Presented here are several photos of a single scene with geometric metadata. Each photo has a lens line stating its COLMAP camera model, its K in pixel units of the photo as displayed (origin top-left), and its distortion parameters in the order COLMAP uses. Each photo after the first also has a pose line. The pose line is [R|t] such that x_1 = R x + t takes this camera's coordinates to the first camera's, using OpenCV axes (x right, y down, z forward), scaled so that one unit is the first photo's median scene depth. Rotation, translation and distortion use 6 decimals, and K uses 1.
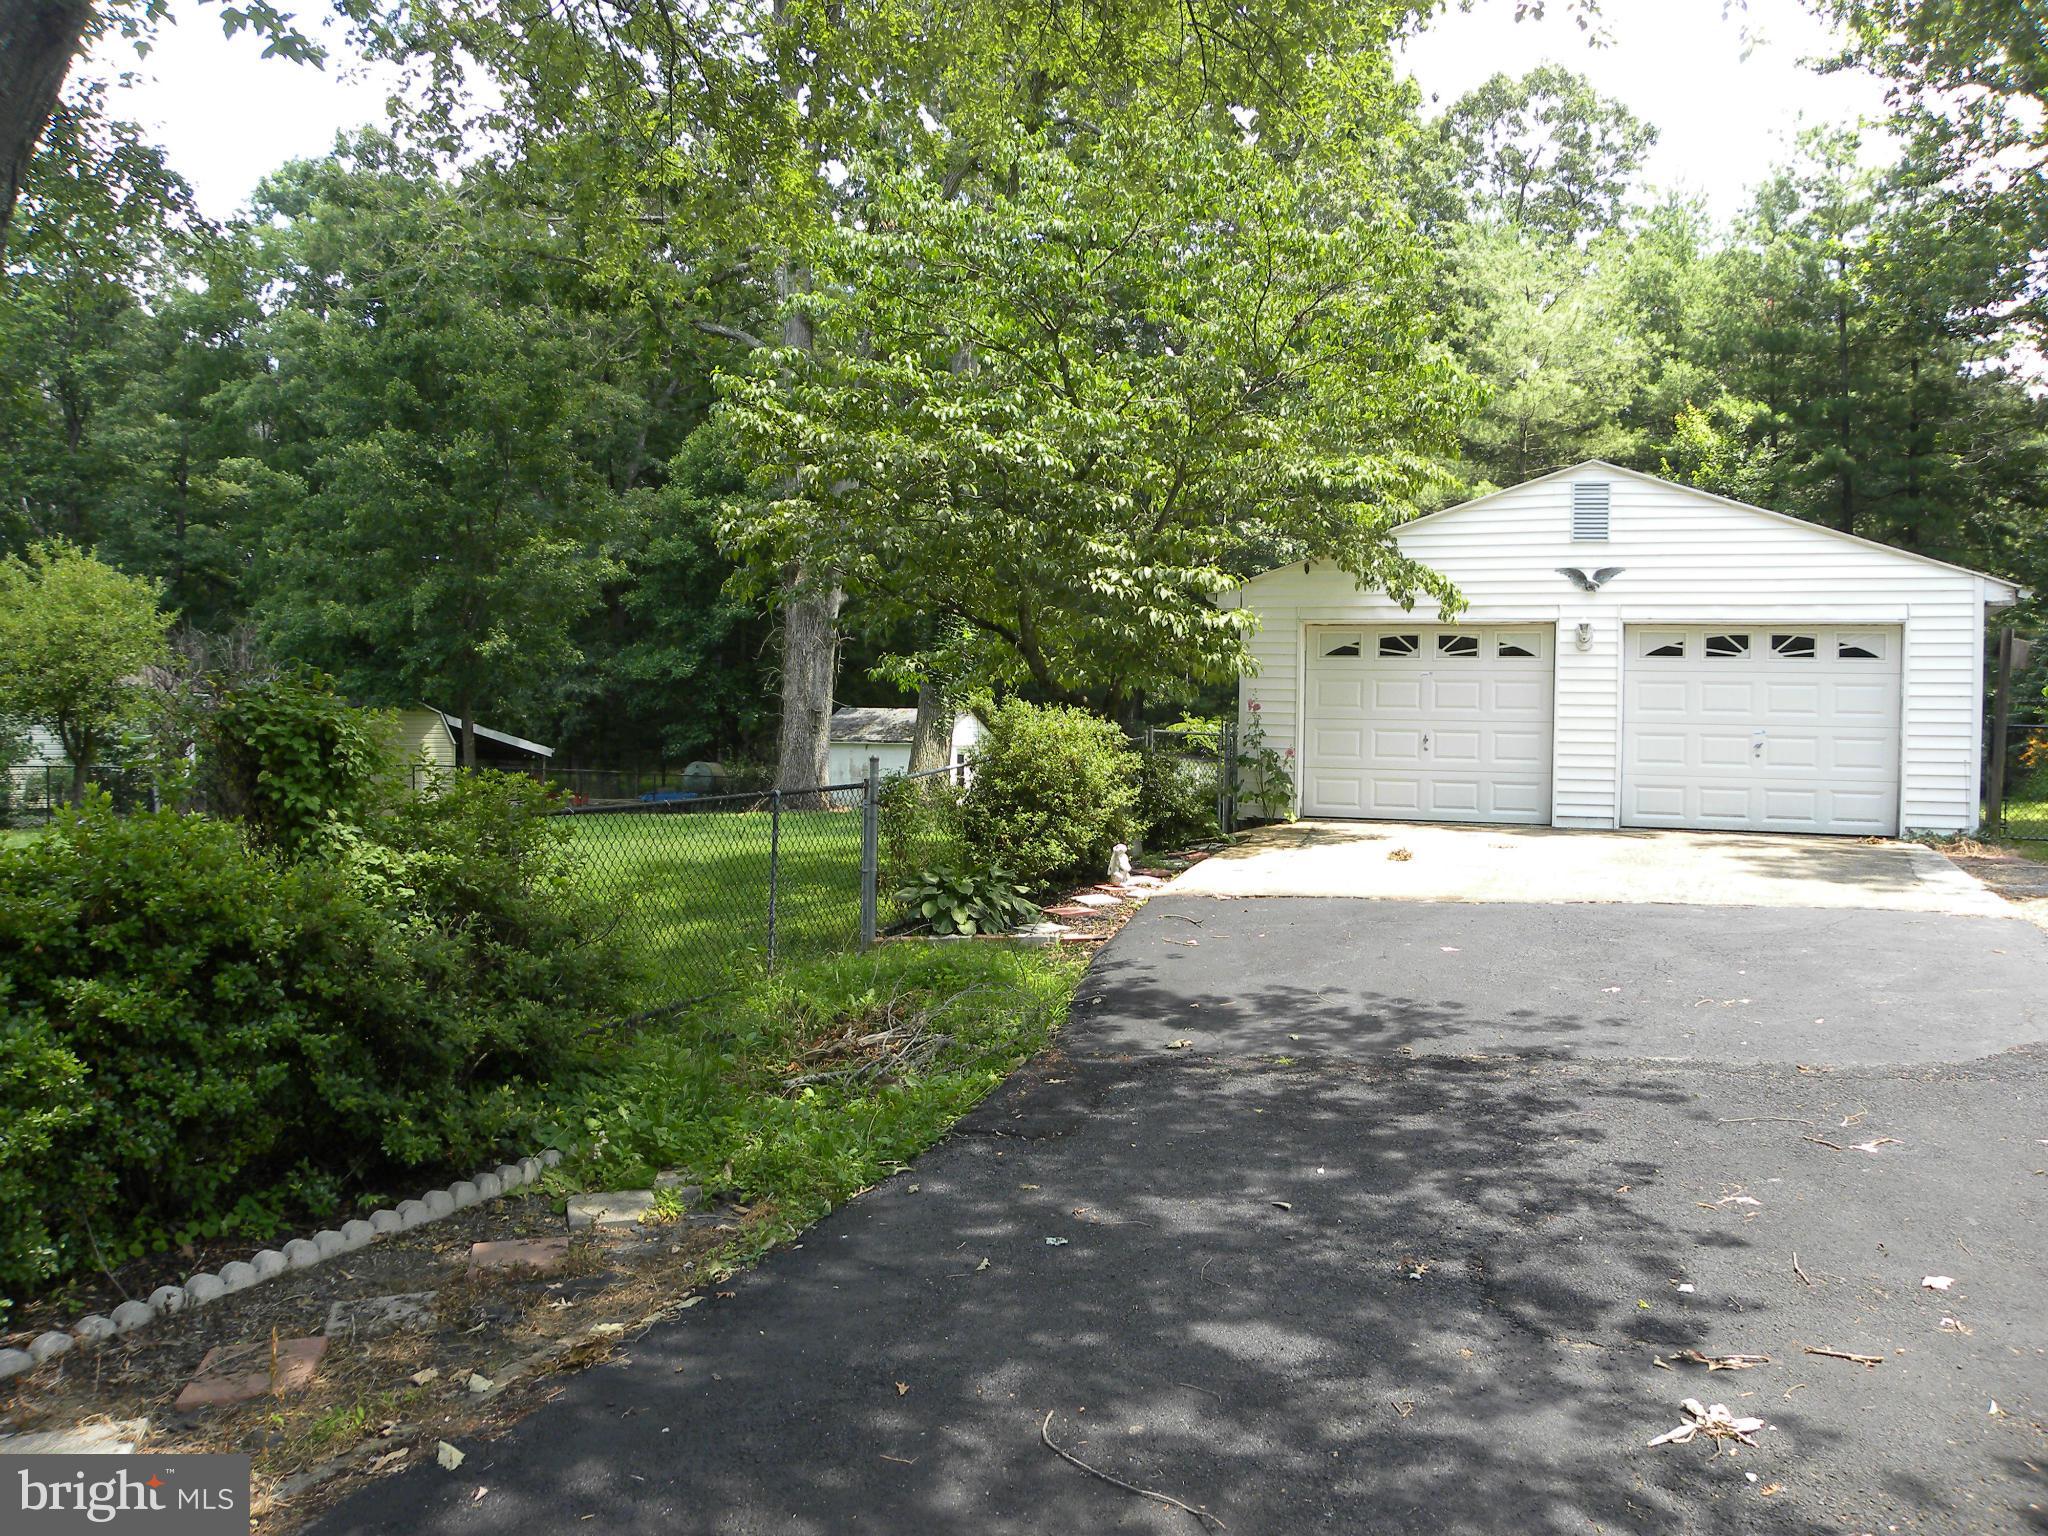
lens RADIAL K [[1590.4, 0, 1024.0], [0, 1590.4, 768.0], [0, 0, 1]] dist [-0.157575, 0.105436]
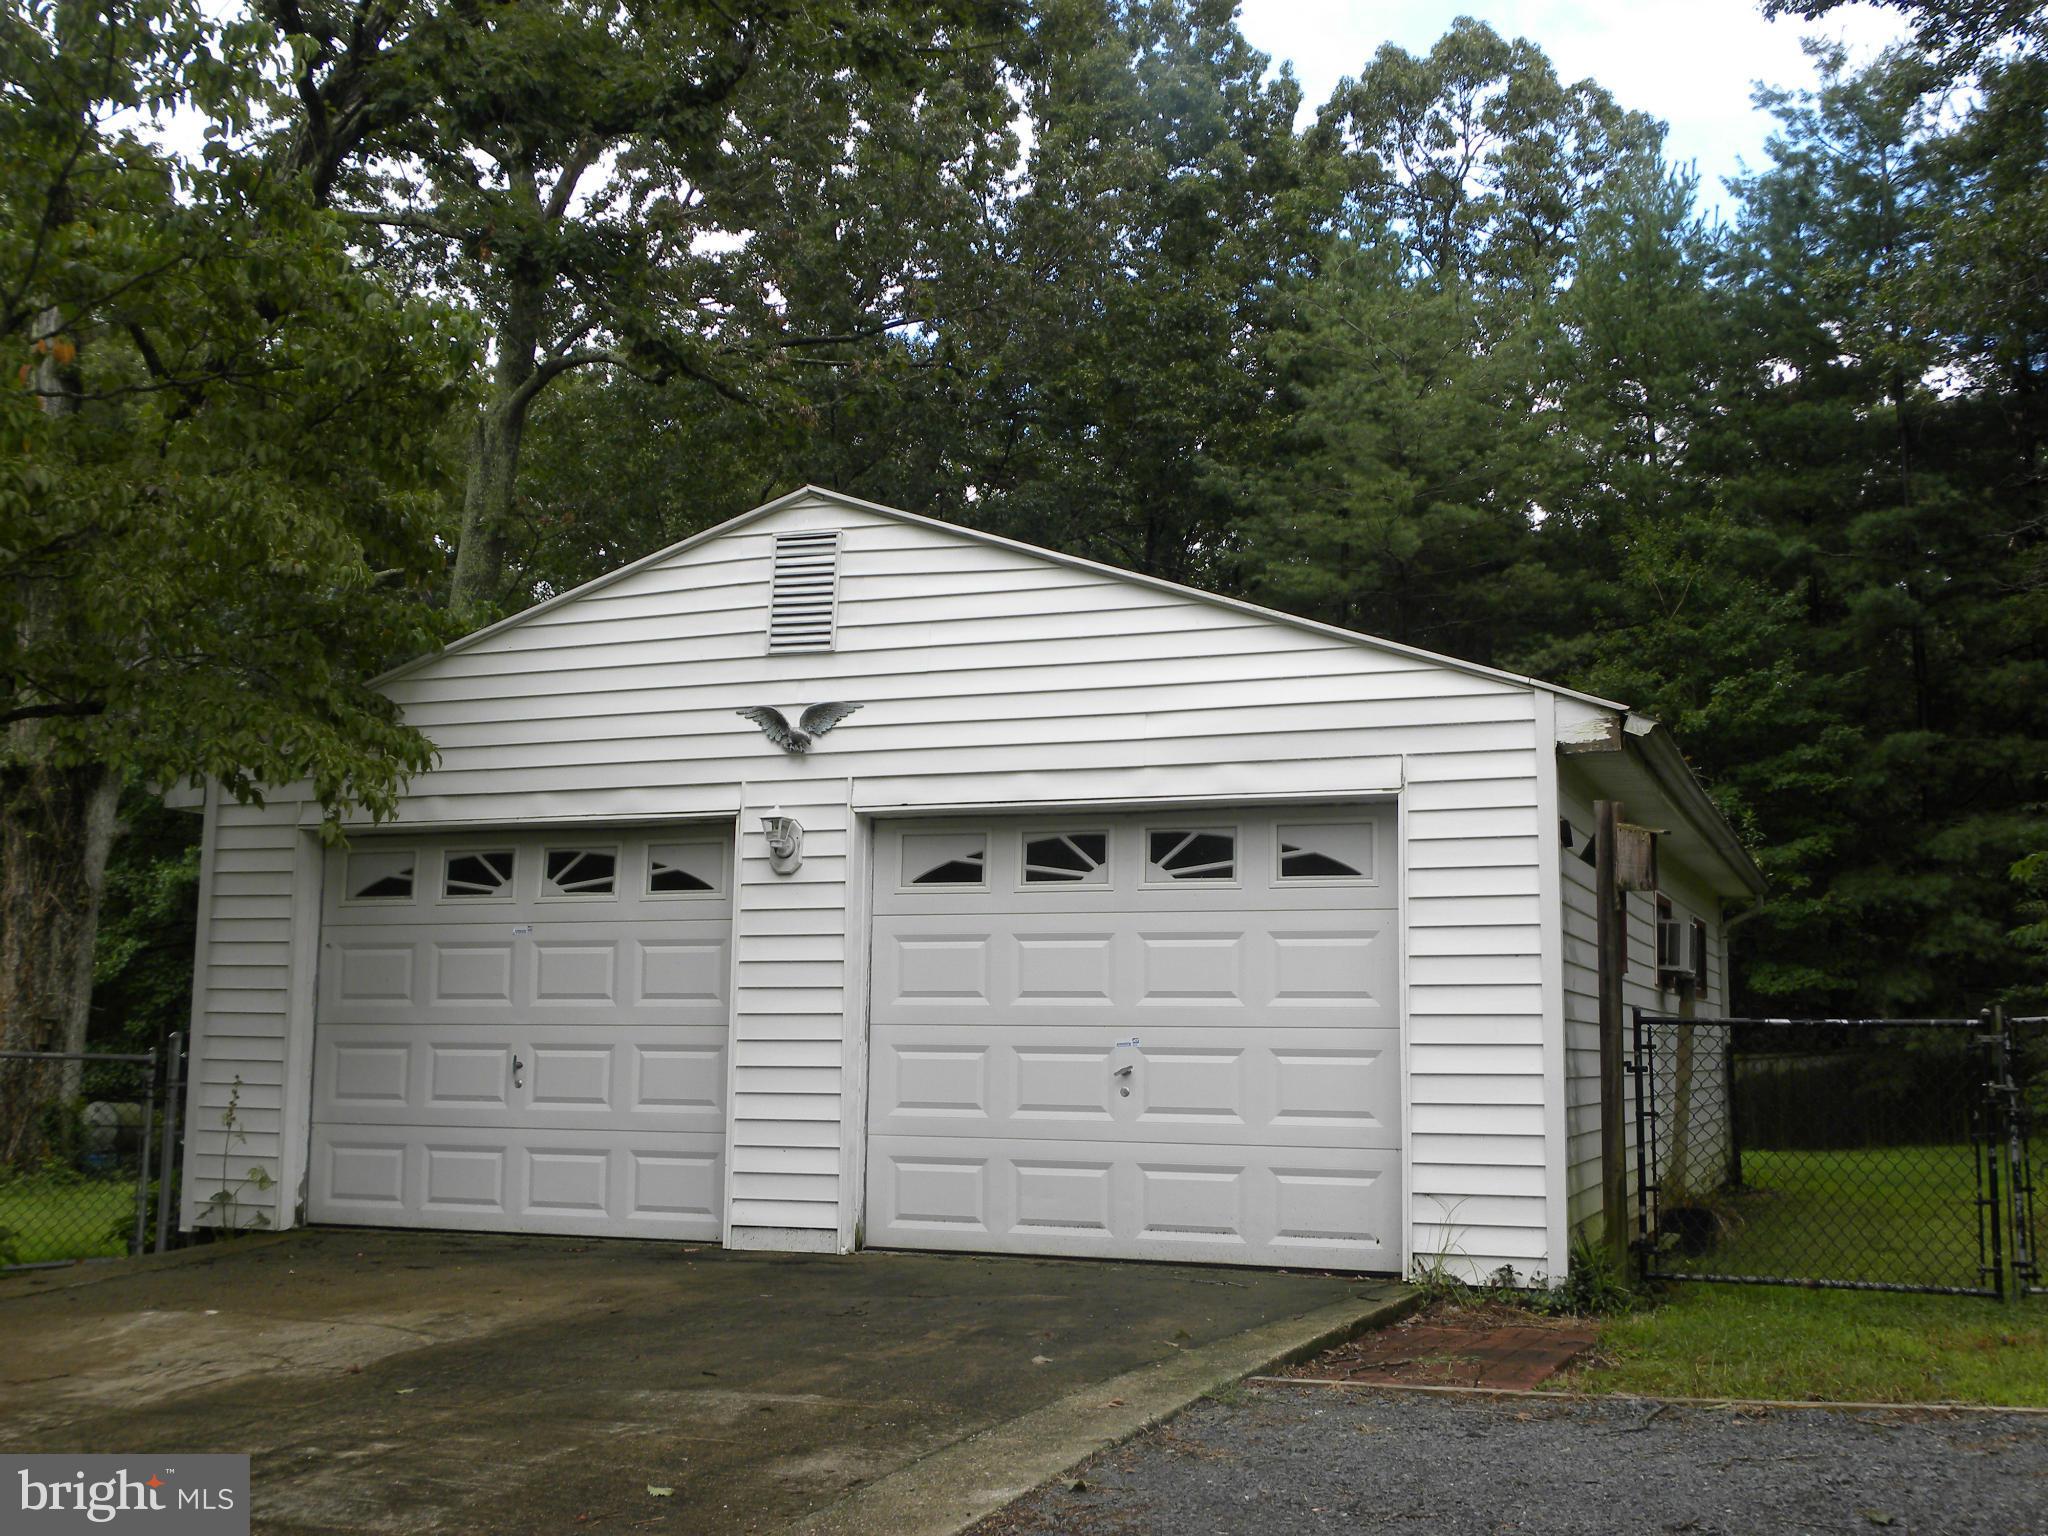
lens RADIAL K [[2241.6, 0, 1024.0], [0, 2241.6, 768.0], [0, 0, 1]] dist [0.002357, -0.000175]
pose [[0.999972, -0.003269, 0.006739, 0.429496], [0.004292, 0.987467, -0.157765, 0.001787], [-0.006138, 0.157789, 0.987454, 0.312526]]
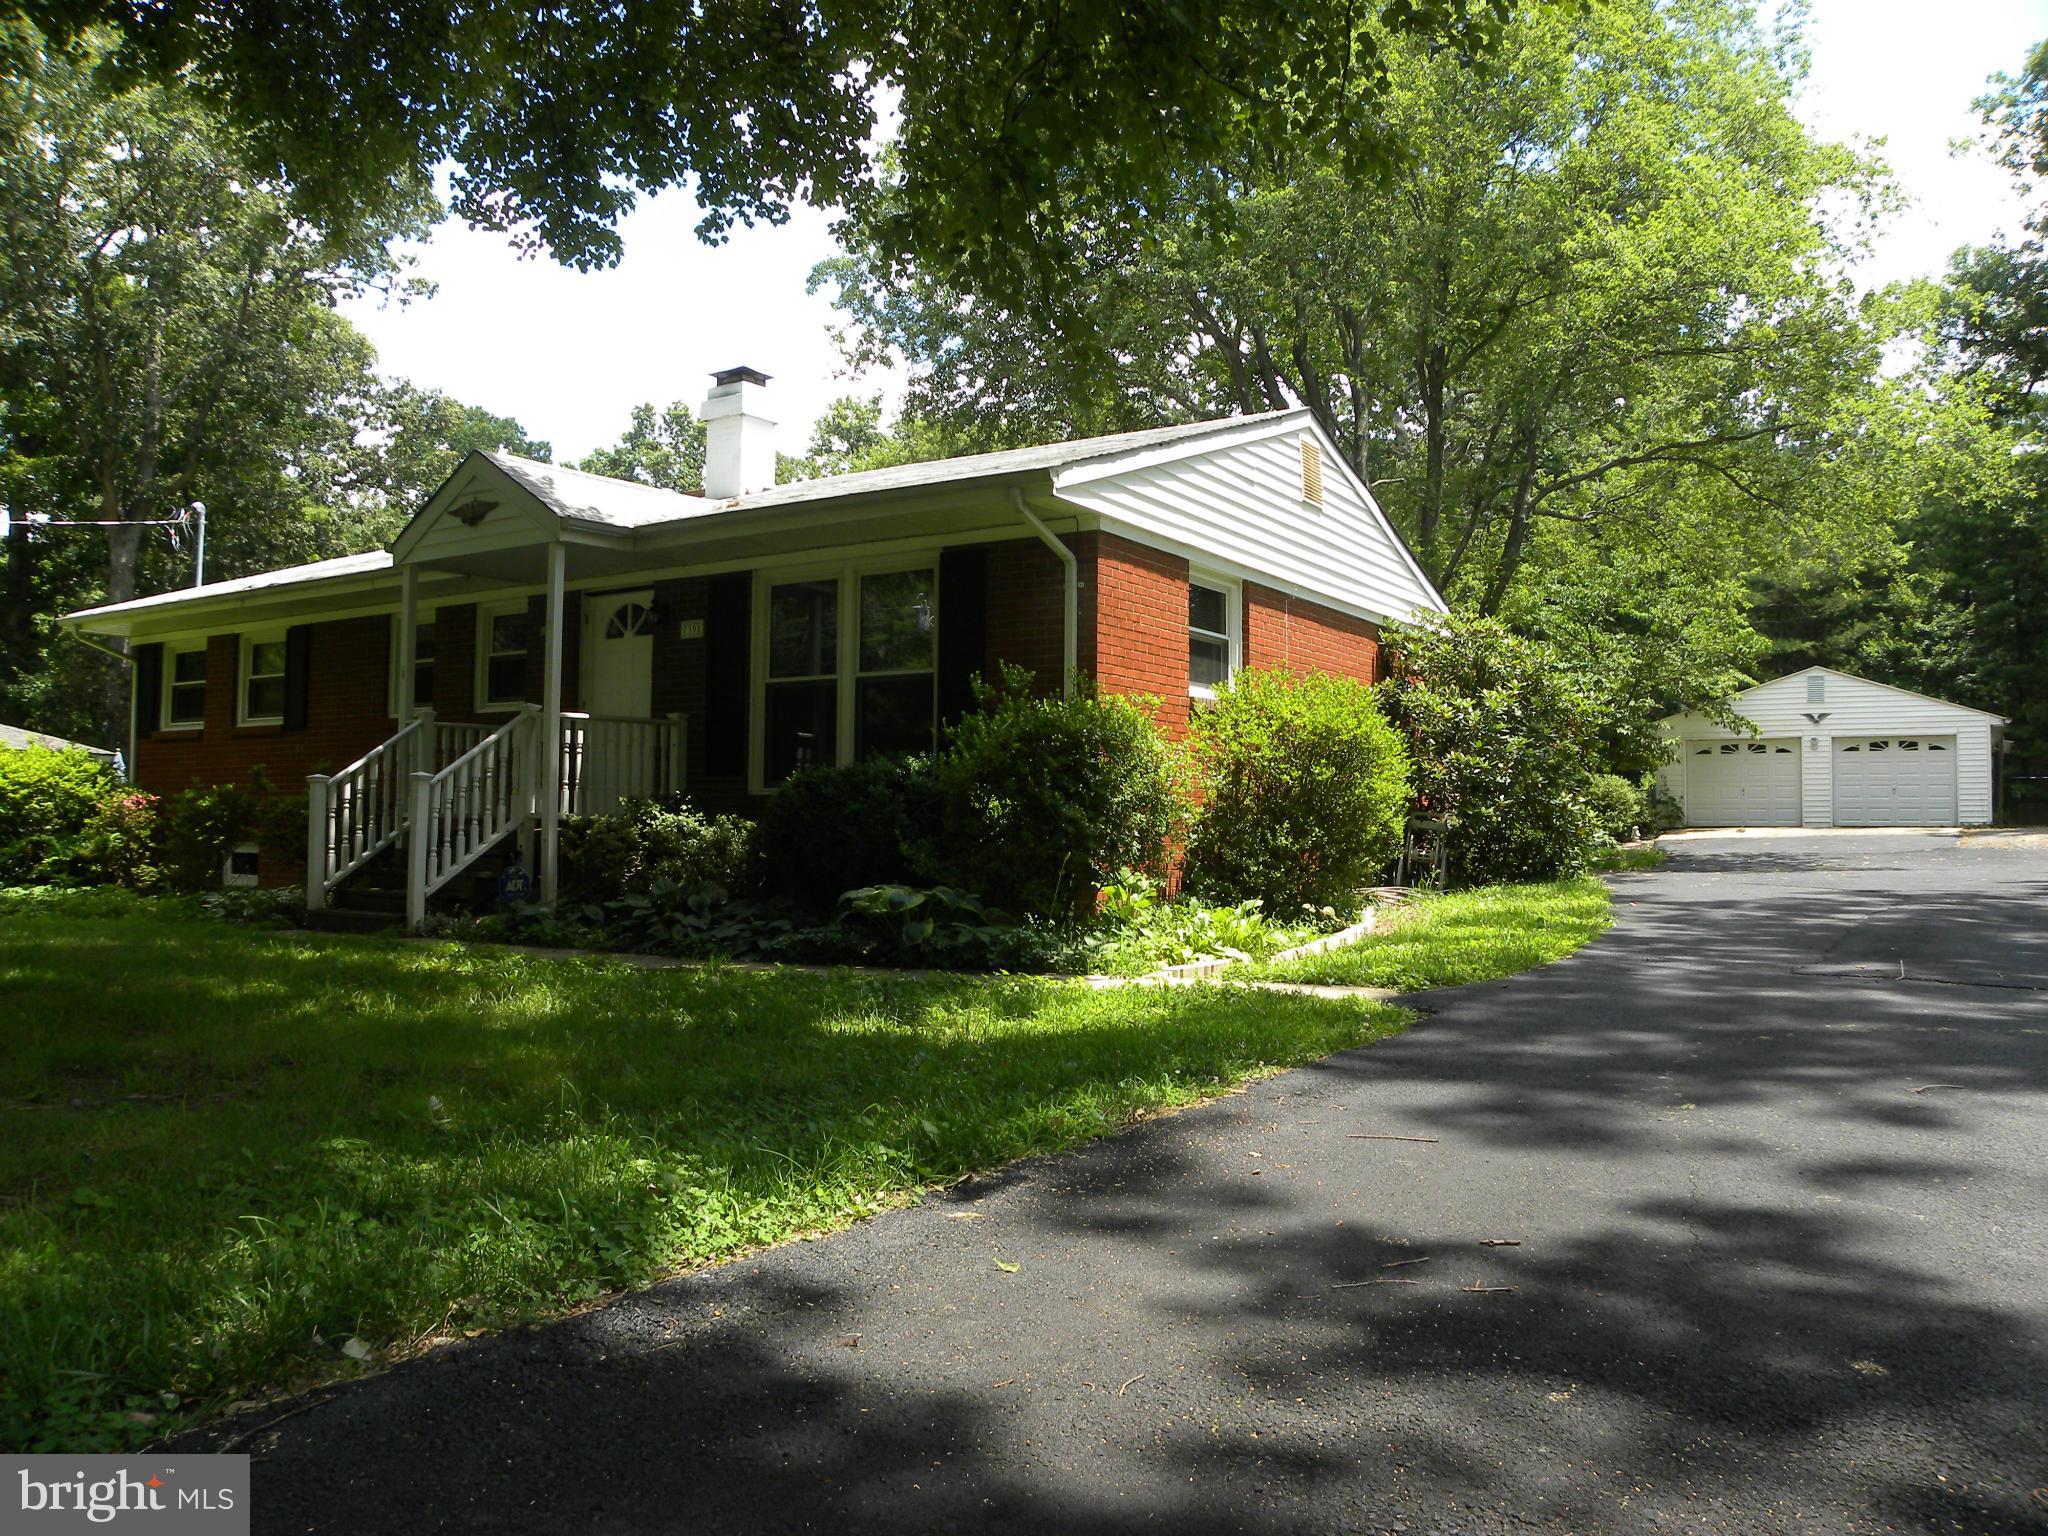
lens RADIAL K [[1590.4, 0, 1024.0], [0, 1590.4, 768.0], [0, 0, 1]] dist [-0.157575, 0.105436]
pose [[0.988437, -0.016243, -0.150762, -0.450746], [0.006589, 0.997908, -0.064314, 0.089672], [0.151491, 0.062577, 0.986476, -1.405121]]
